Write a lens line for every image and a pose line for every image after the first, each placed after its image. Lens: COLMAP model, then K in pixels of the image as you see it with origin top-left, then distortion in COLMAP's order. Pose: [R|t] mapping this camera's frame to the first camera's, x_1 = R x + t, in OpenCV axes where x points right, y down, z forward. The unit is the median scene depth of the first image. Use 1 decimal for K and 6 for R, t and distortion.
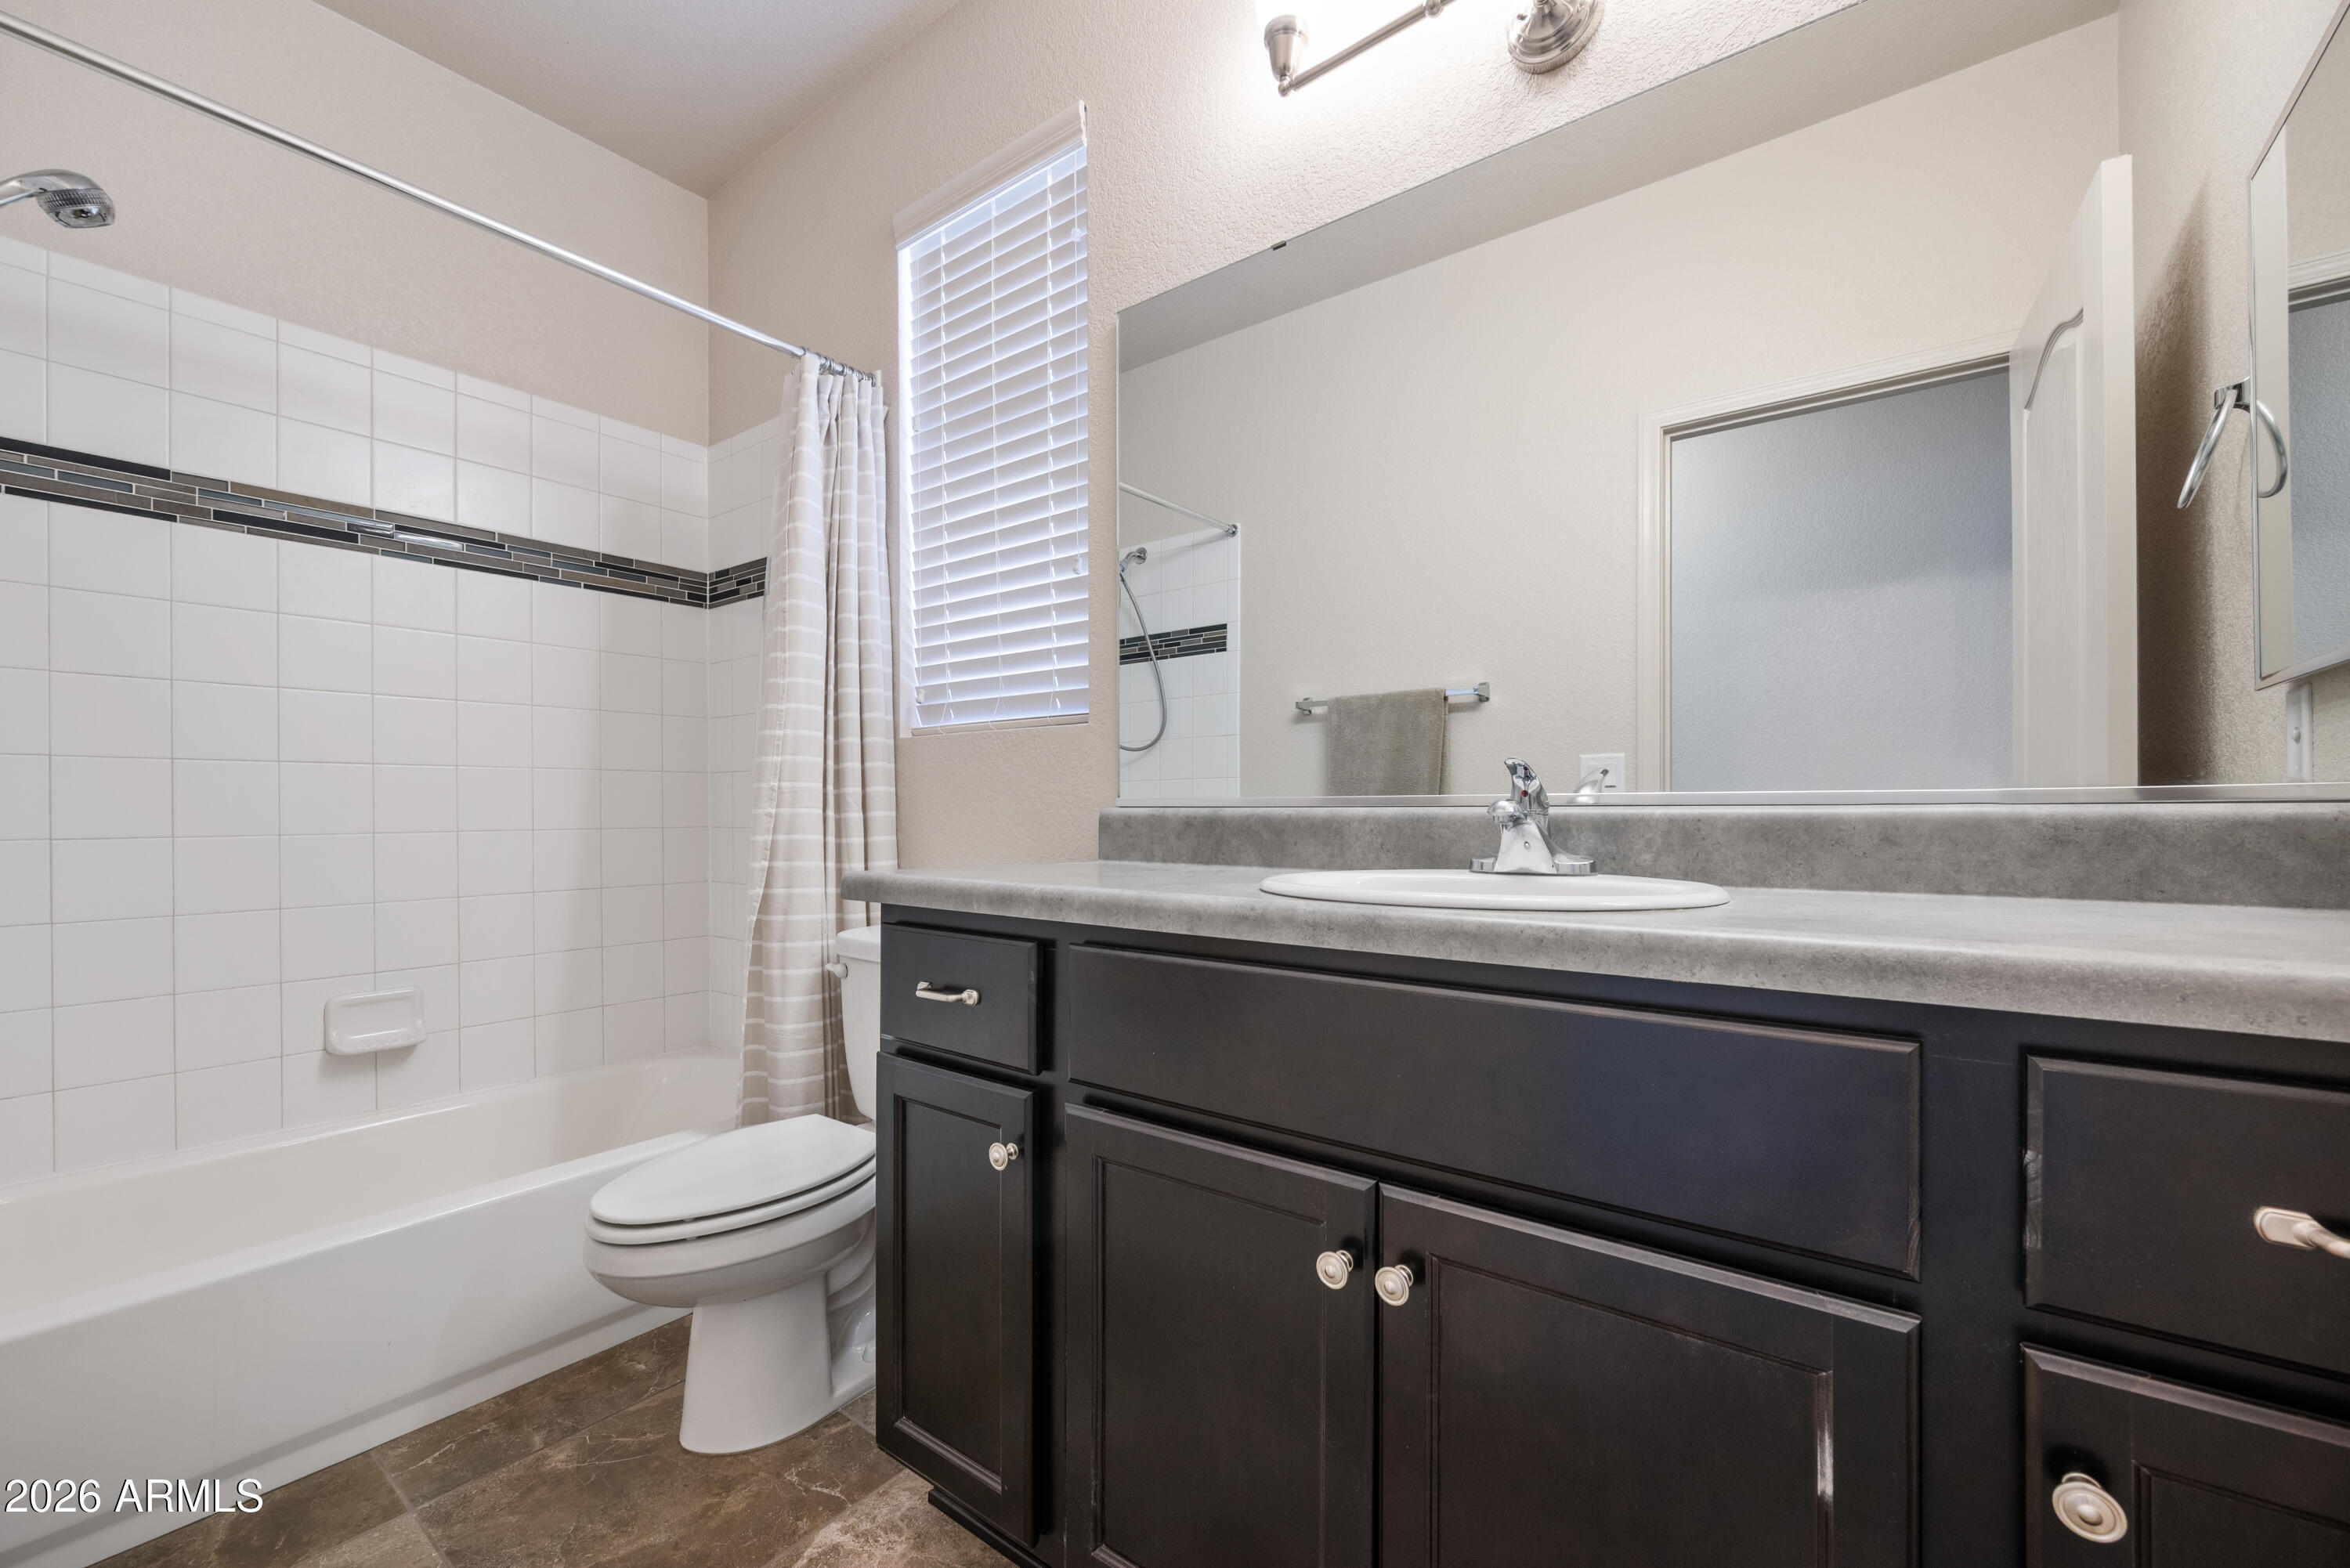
lens RADIAL K [[942.7, 0, 1170.3], [0, 942.7, 798.4], [0, 0, 1]] dist [-0.004379, 0.000068]
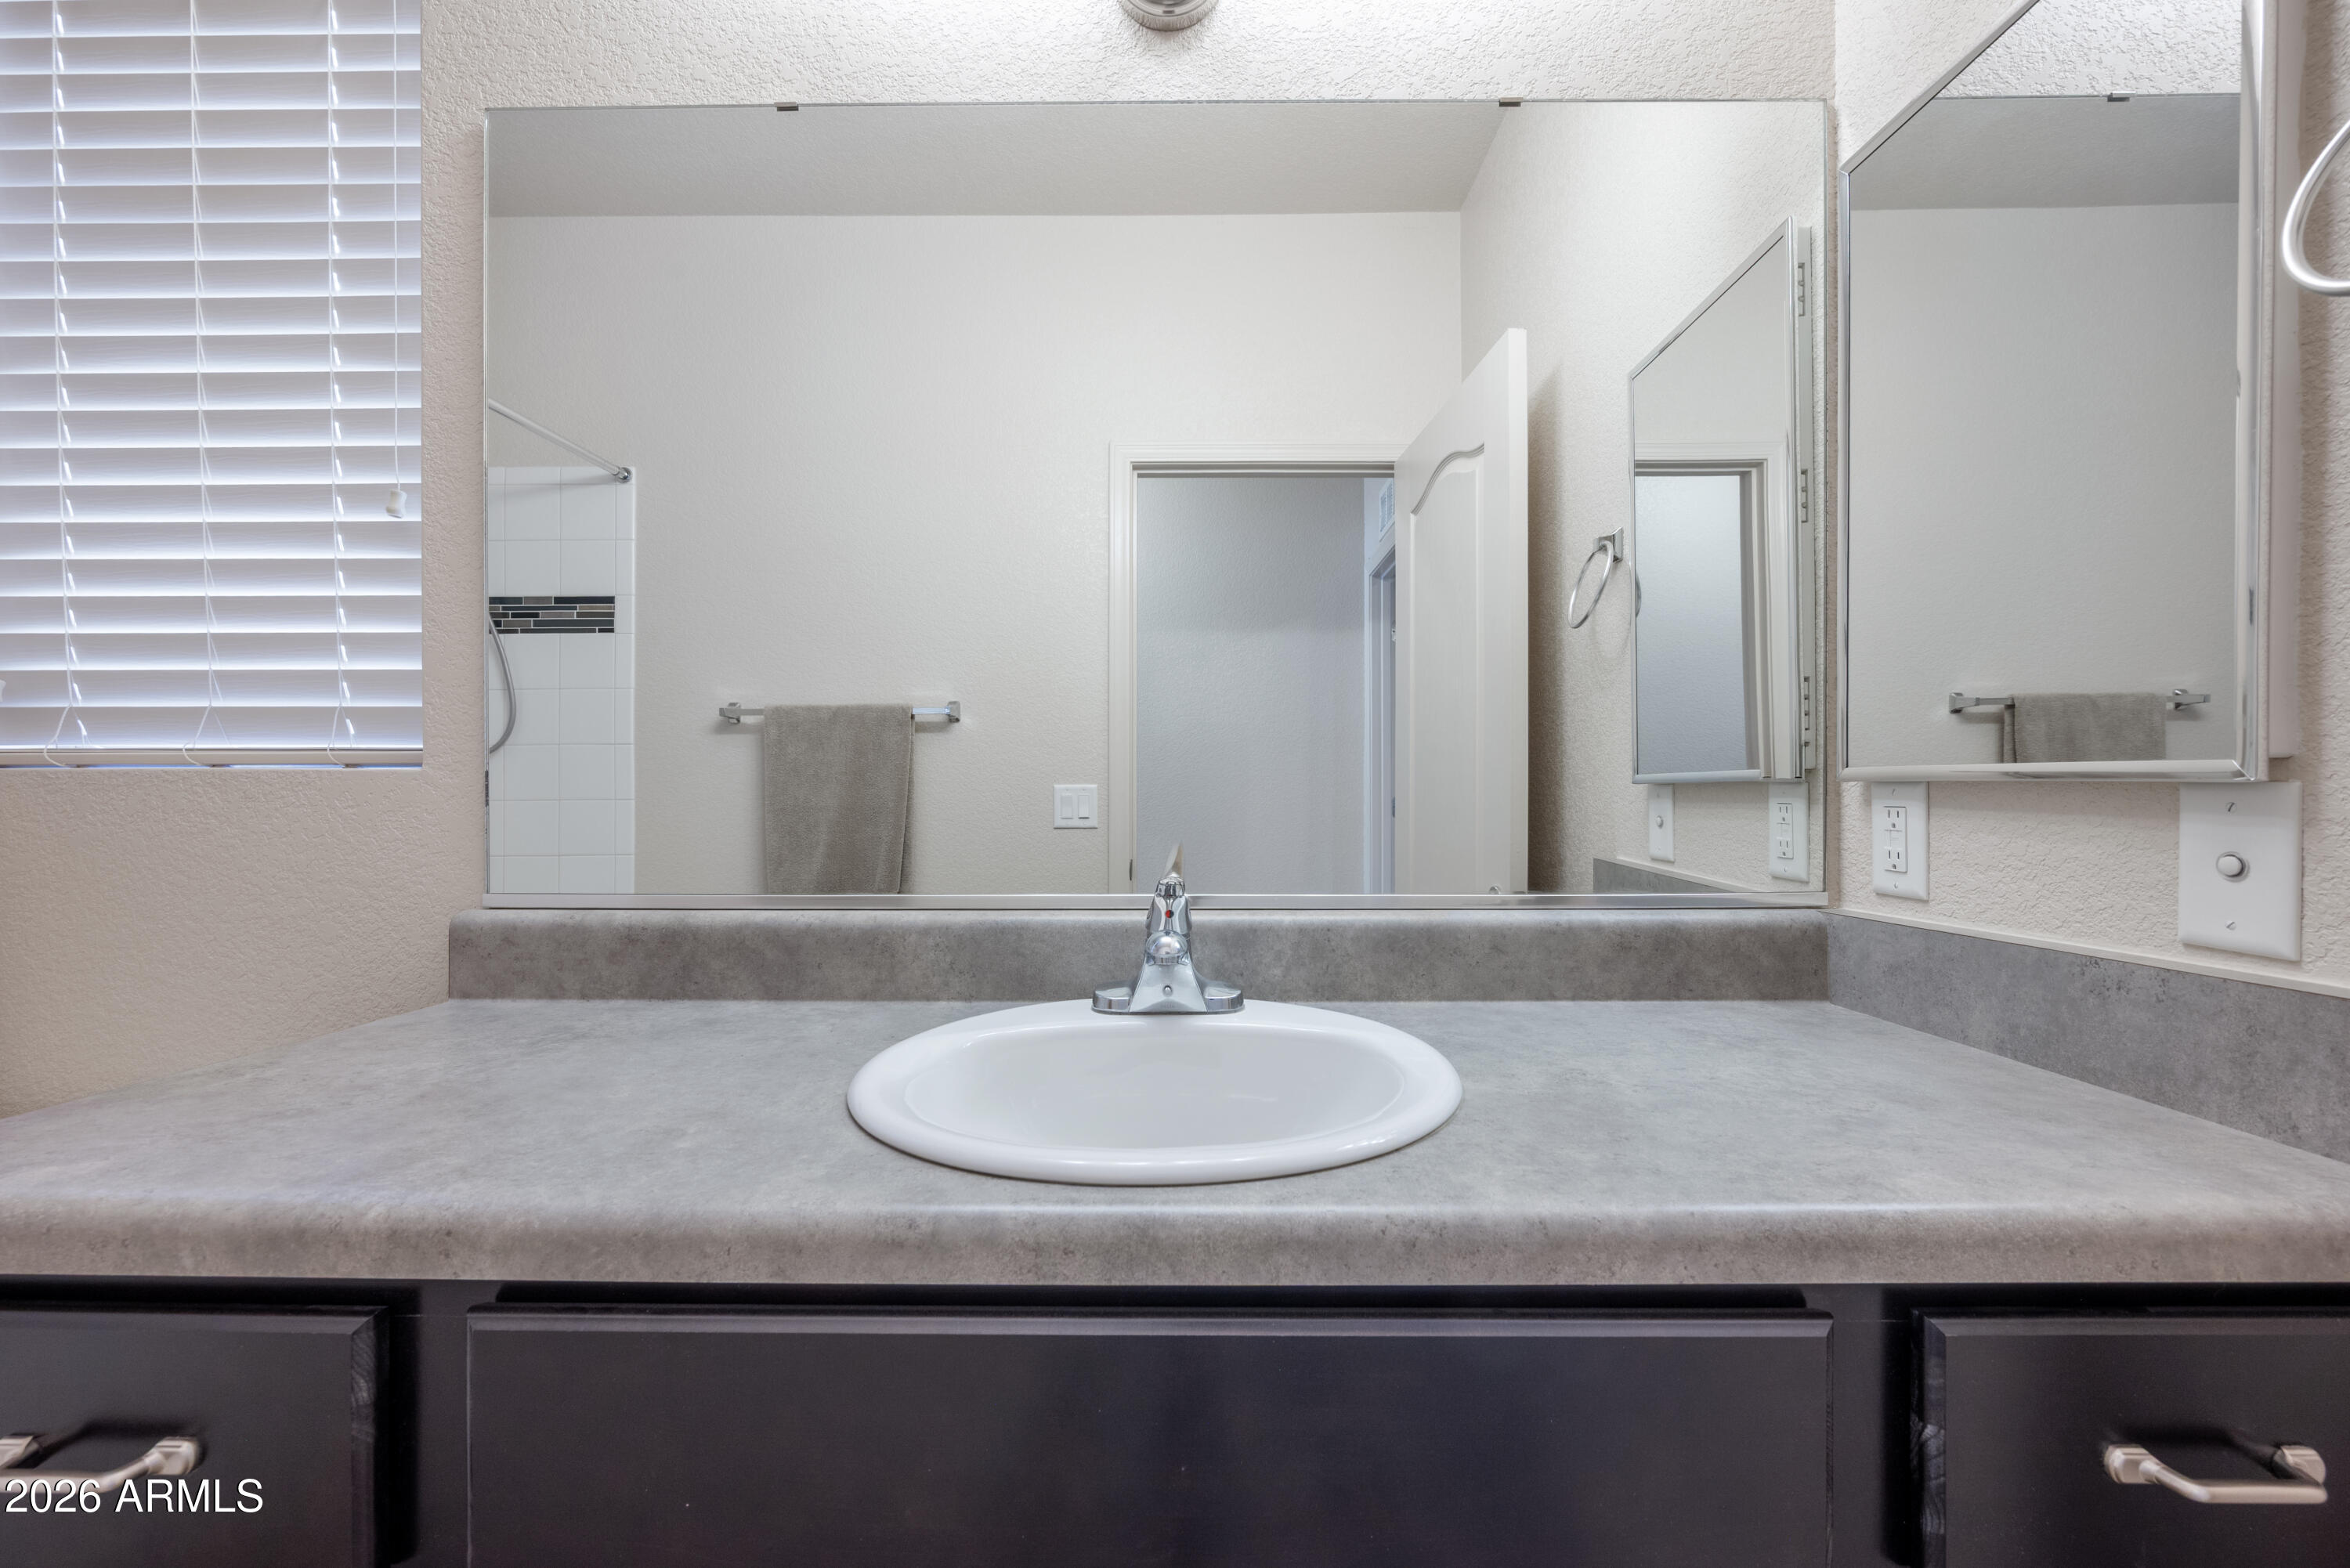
lens RADIAL K [[942.7, 0, 1183.5], [0, 942.7, 785.2], [0, 0, 1]] dist [-0.004379, 0.000068]
pose [[0.797187, 0.000376, 0.603733, -0.058427], [-0.004290, 0.999978, 0.005042, -0.070784], [-0.603718, -0.006609, 0.797171, 0.212382]]
